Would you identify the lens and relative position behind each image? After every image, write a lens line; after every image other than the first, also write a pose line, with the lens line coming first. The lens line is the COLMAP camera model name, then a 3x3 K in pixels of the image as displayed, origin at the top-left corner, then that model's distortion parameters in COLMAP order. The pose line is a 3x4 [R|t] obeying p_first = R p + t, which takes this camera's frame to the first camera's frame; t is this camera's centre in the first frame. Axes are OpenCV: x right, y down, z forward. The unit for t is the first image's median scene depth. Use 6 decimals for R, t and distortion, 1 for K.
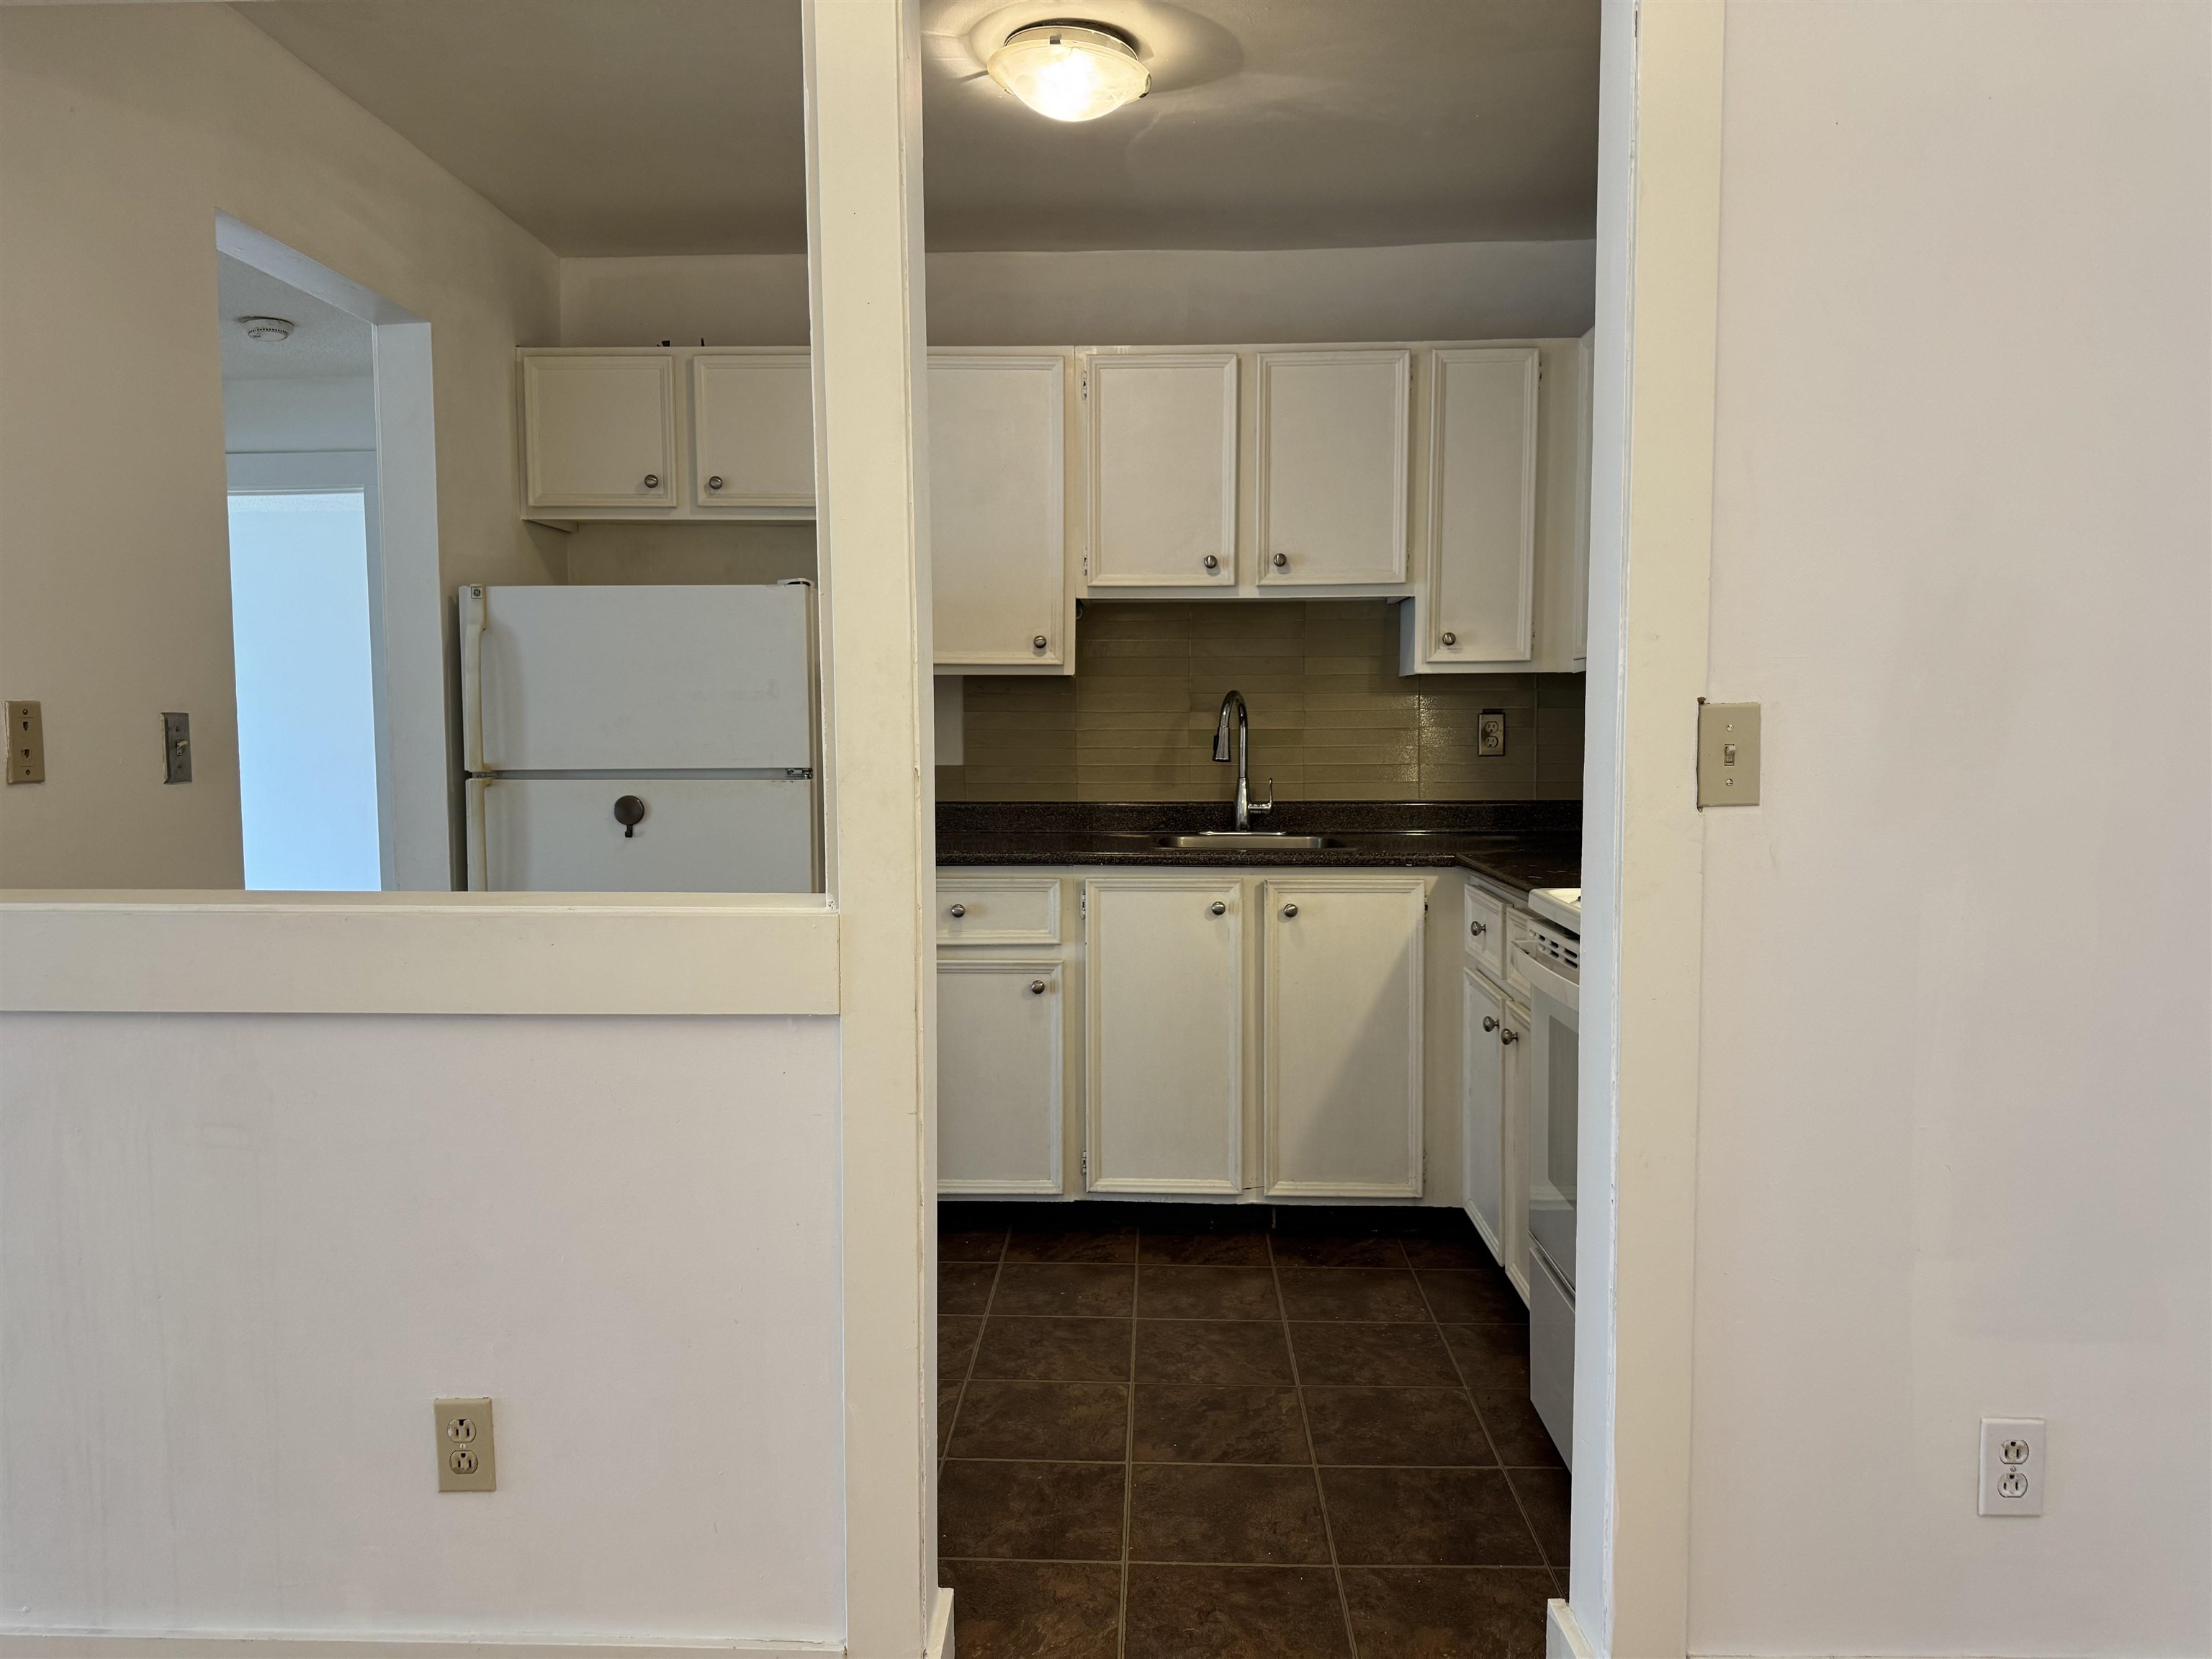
lens RADIAL K [[1551.7, 0, 1119.1], [0, 1551.7, 848.2], [0, 0, 1]] dist [0.044602, -0.043963]
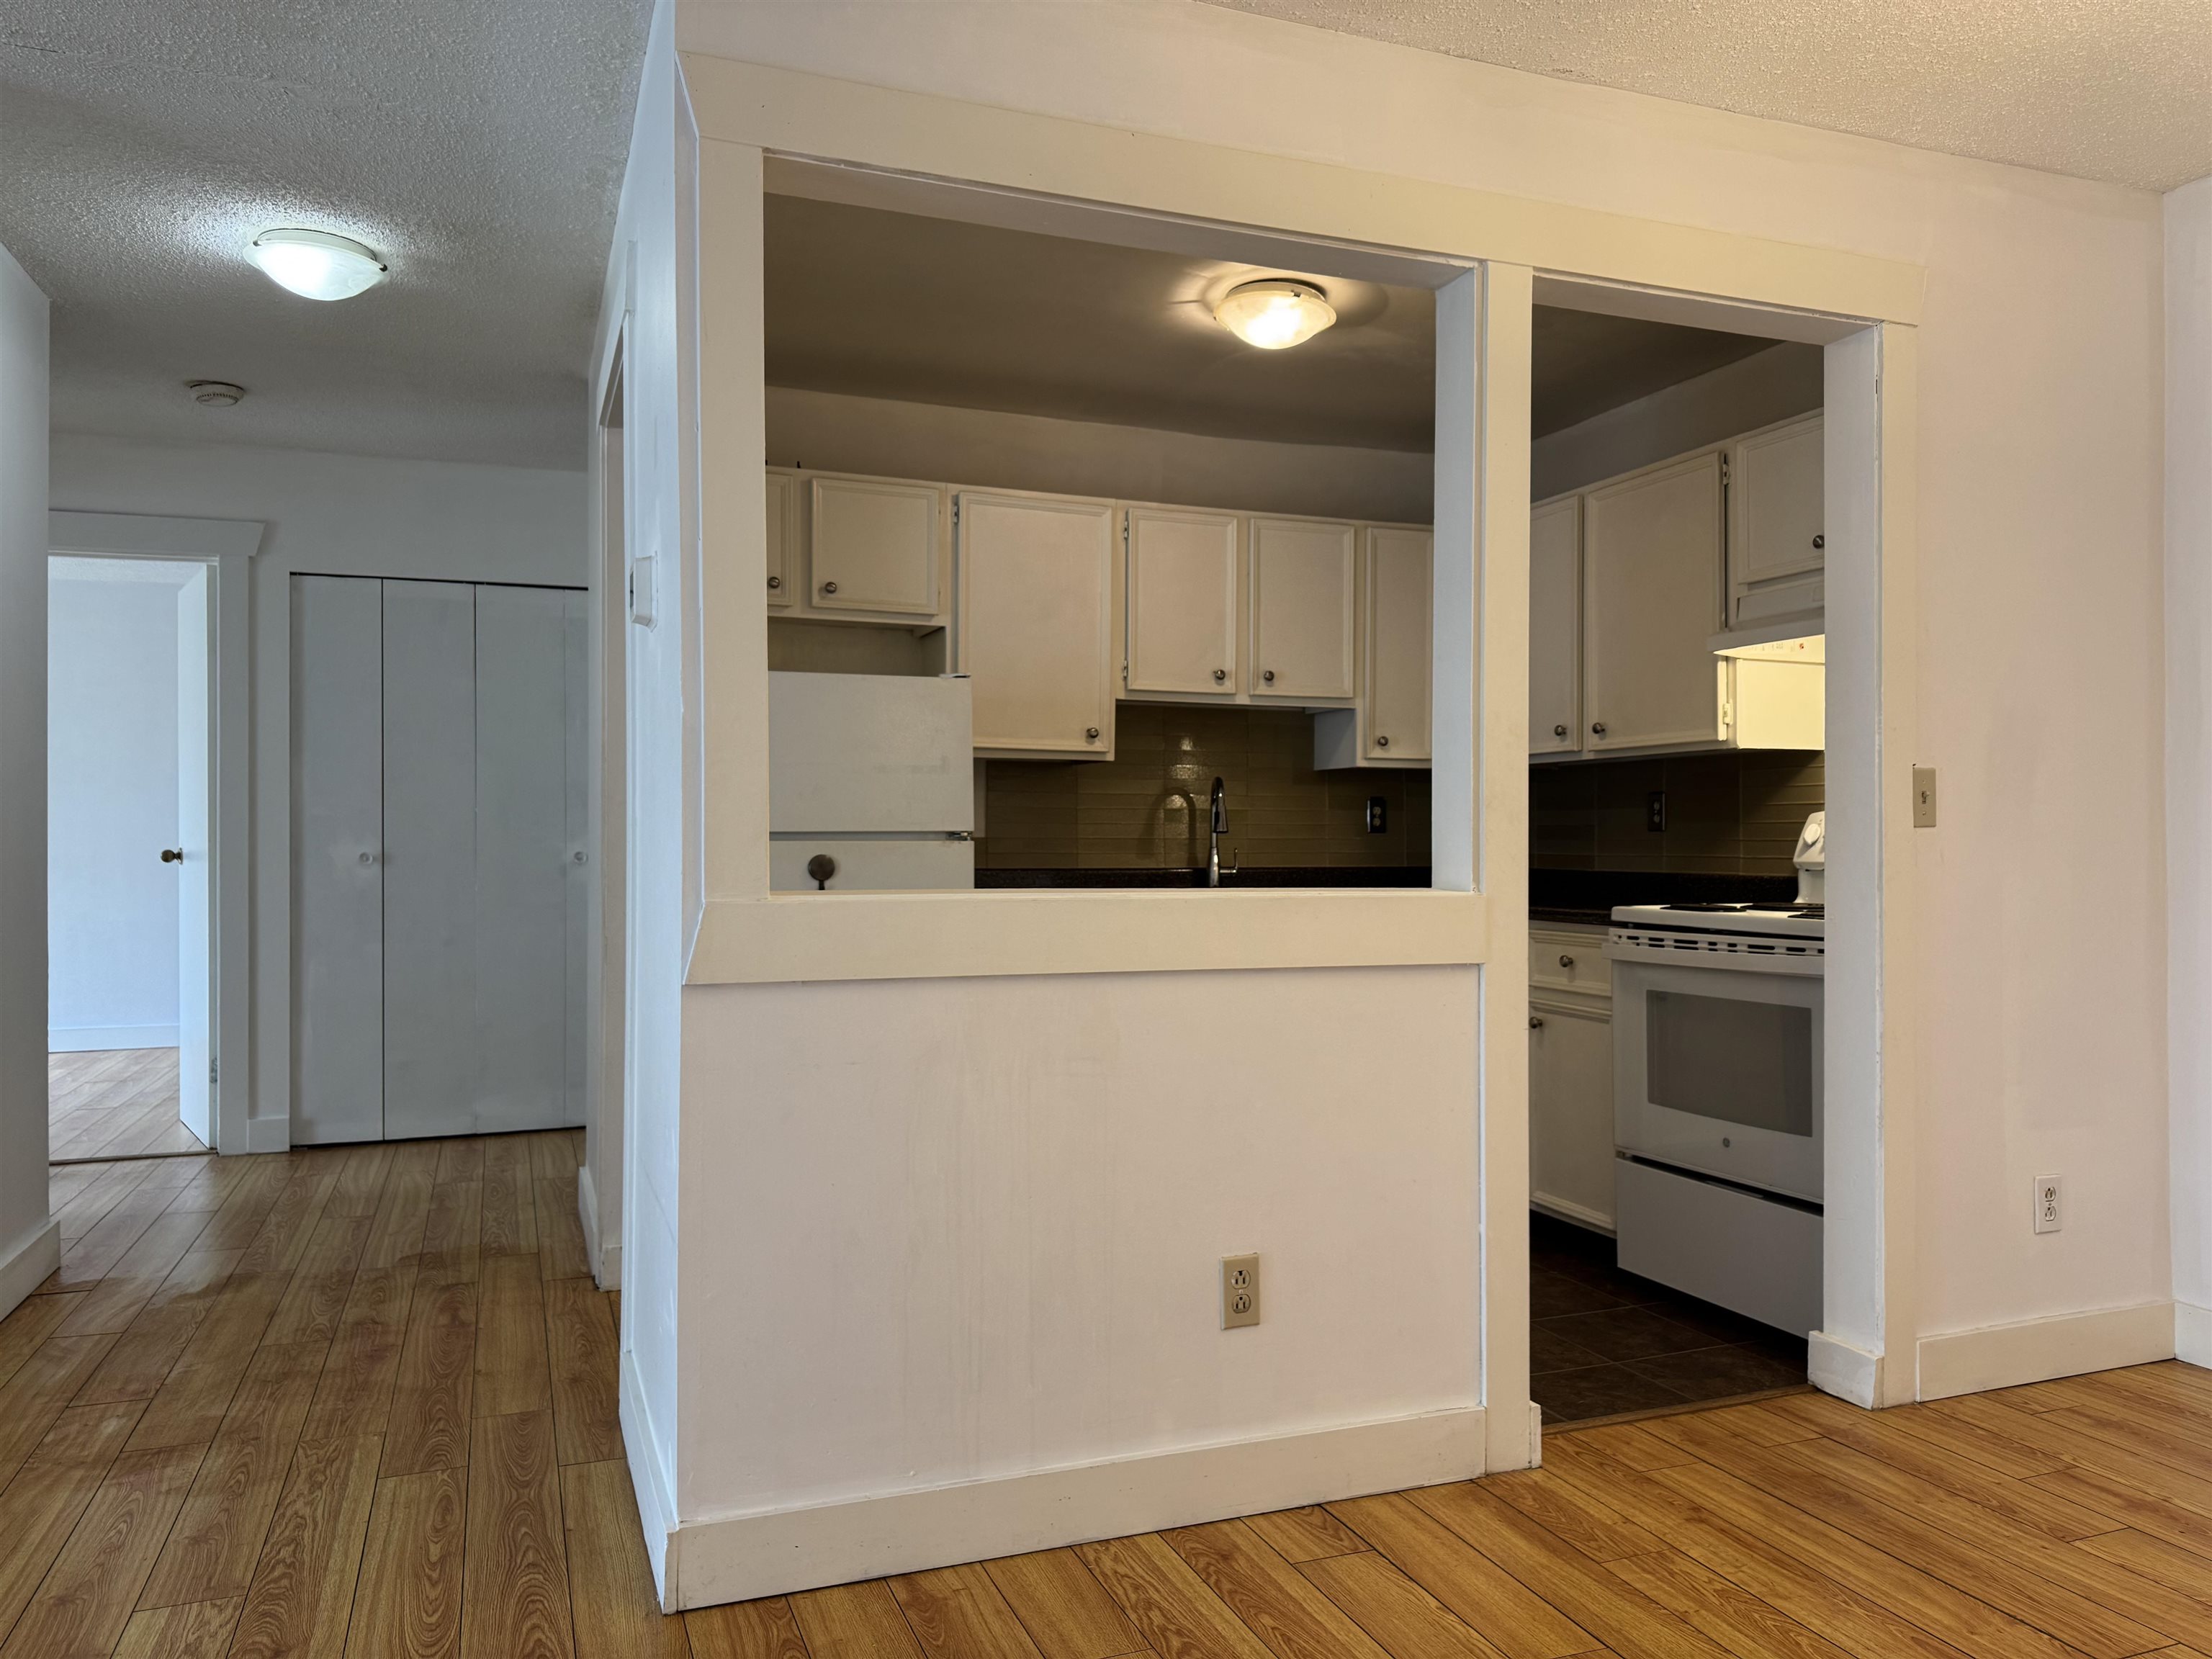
lens RADIAL K [[1551.7, 0, 1110.4], [0, 1551.7, 821.0], [0, 0, 1]] dist [0.044602, -0.043963]
pose [[0.919556, 0.010231, 0.392825, -0.553197], [0.027159, 0.995616, -0.089508, 0.048434], [-0.392018, 0.092976, 0.915247, -0.121109]]
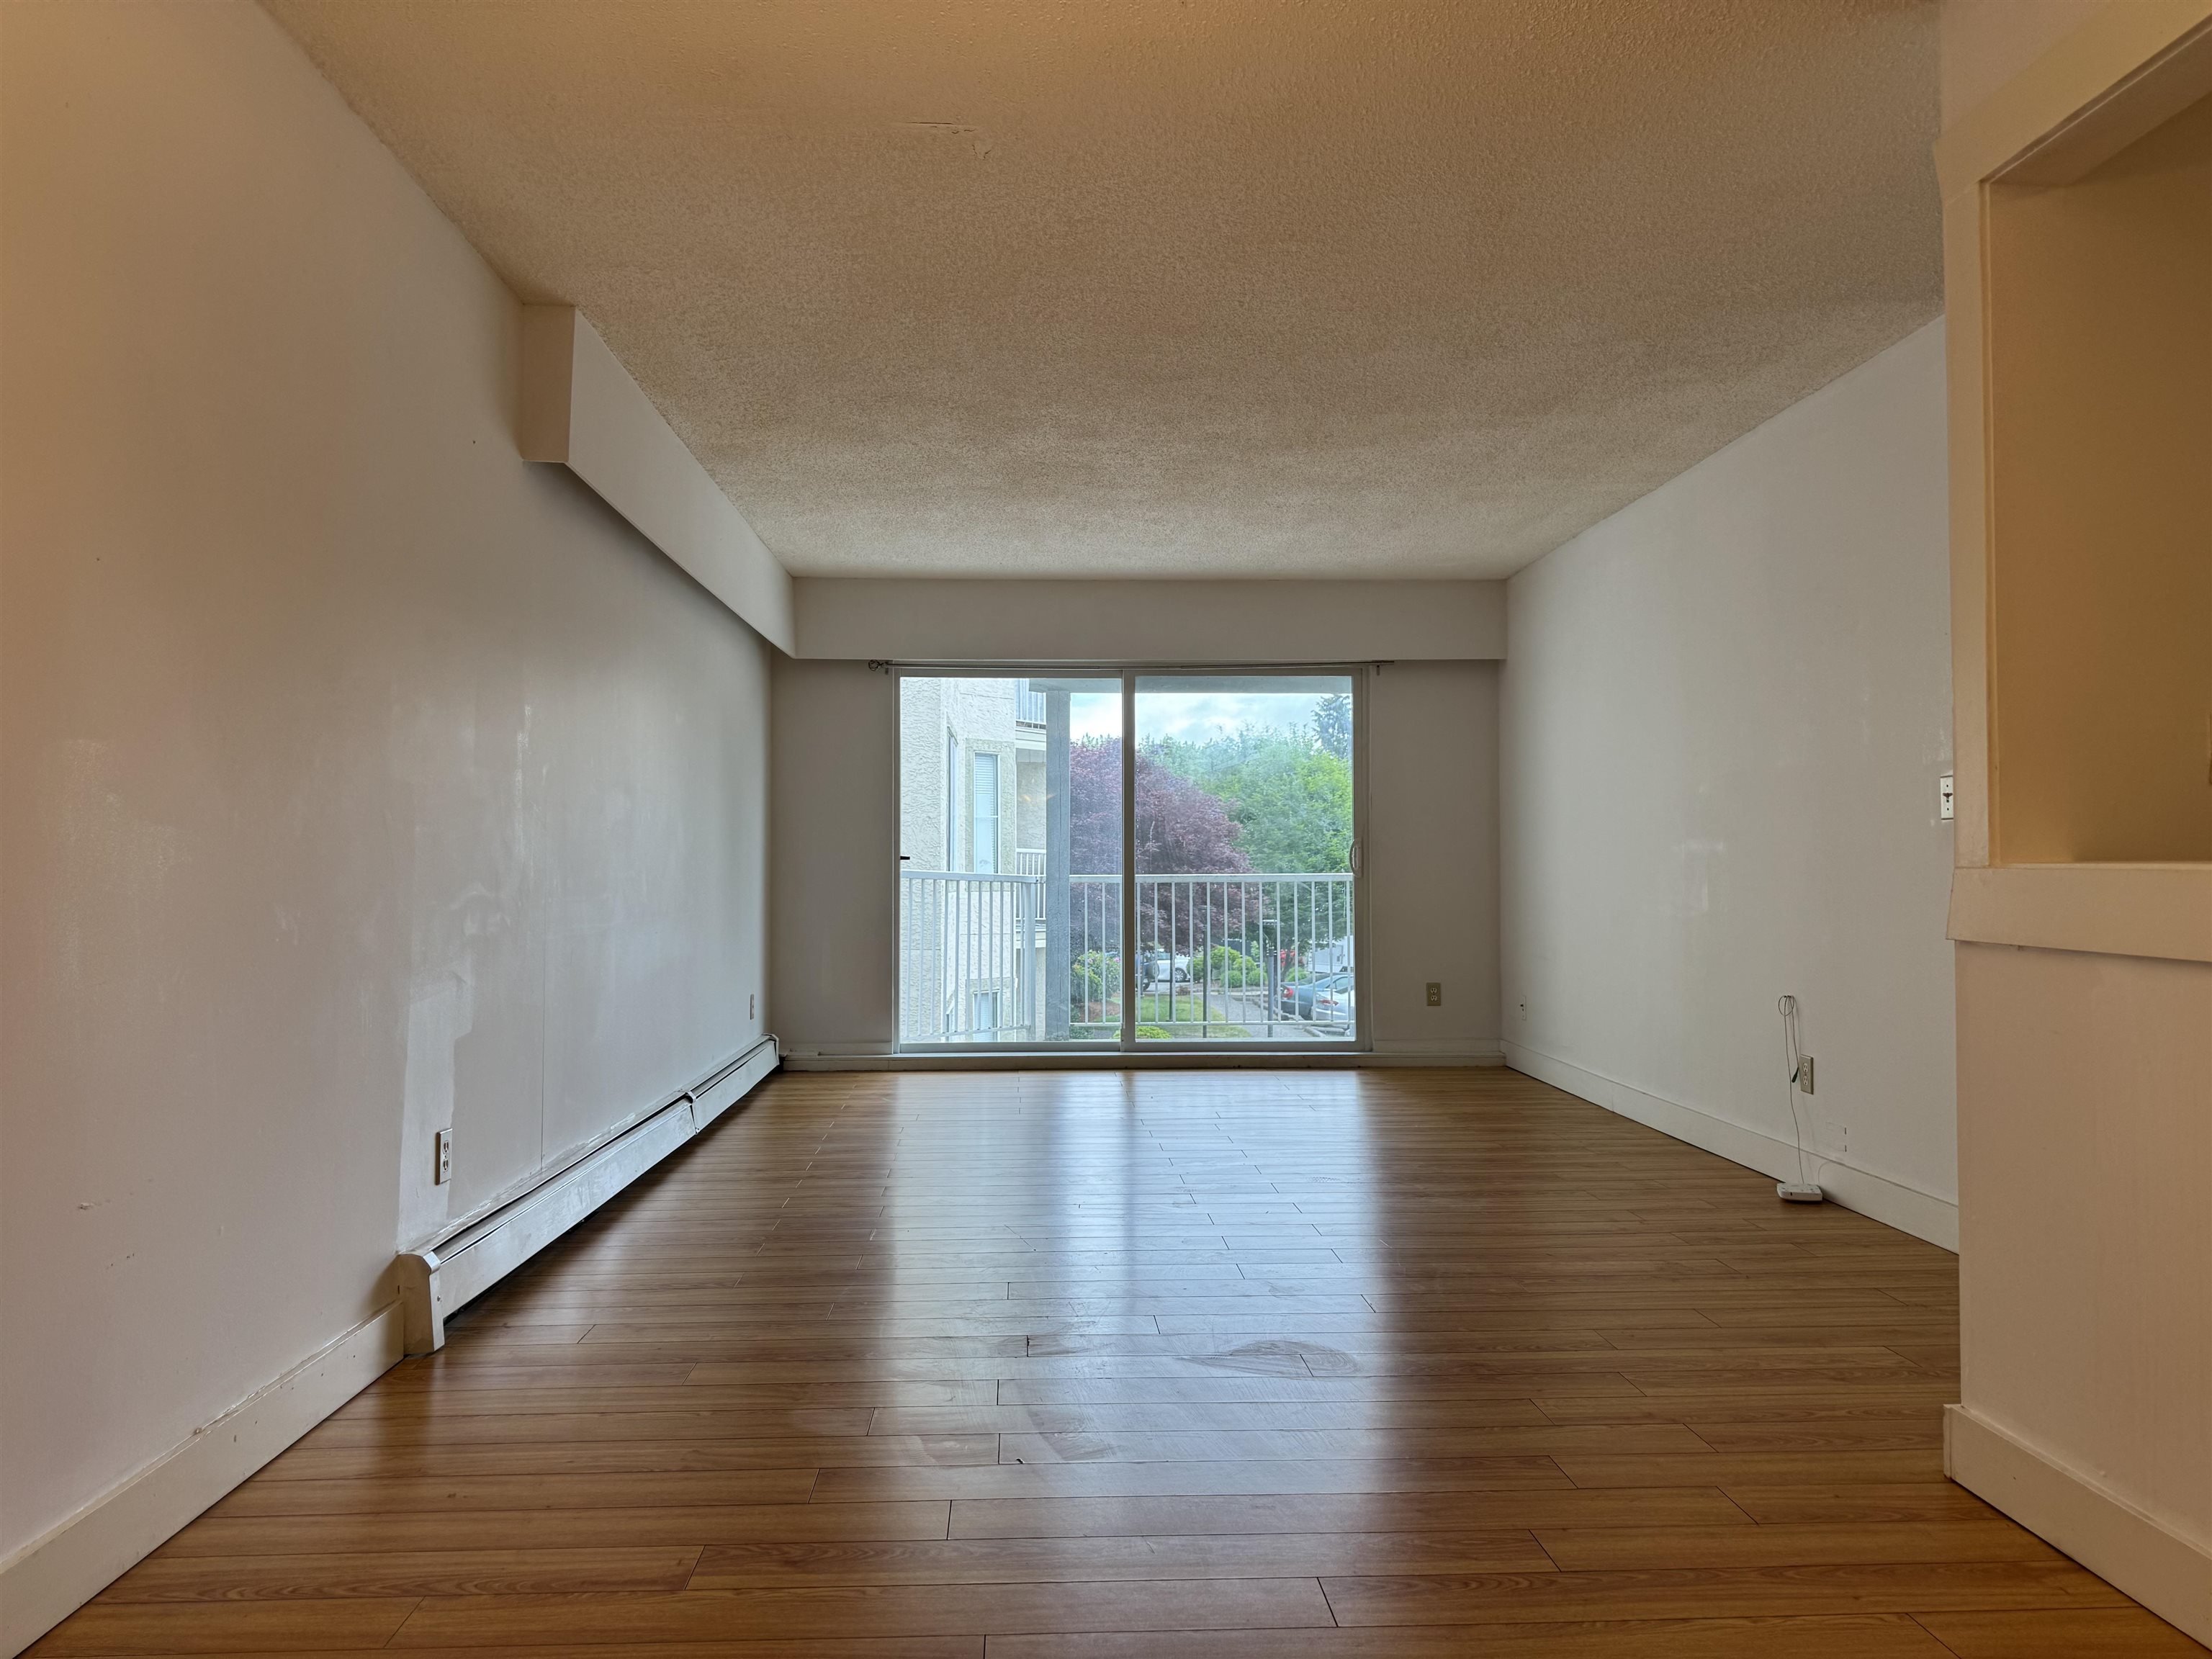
lens RADIAL K [[1551.7, 0, 1106.7], [0, 1551.7, 832.6], [0, 0, 1]] dist [0.044602, -0.043963]
pose [[0.080678, -0.025370, -0.996417, 0.220801], [-0.081363, 0.996172, -0.031952, 0.058128], [0.993414, 0.083649, 0.078305, 0.071994]]
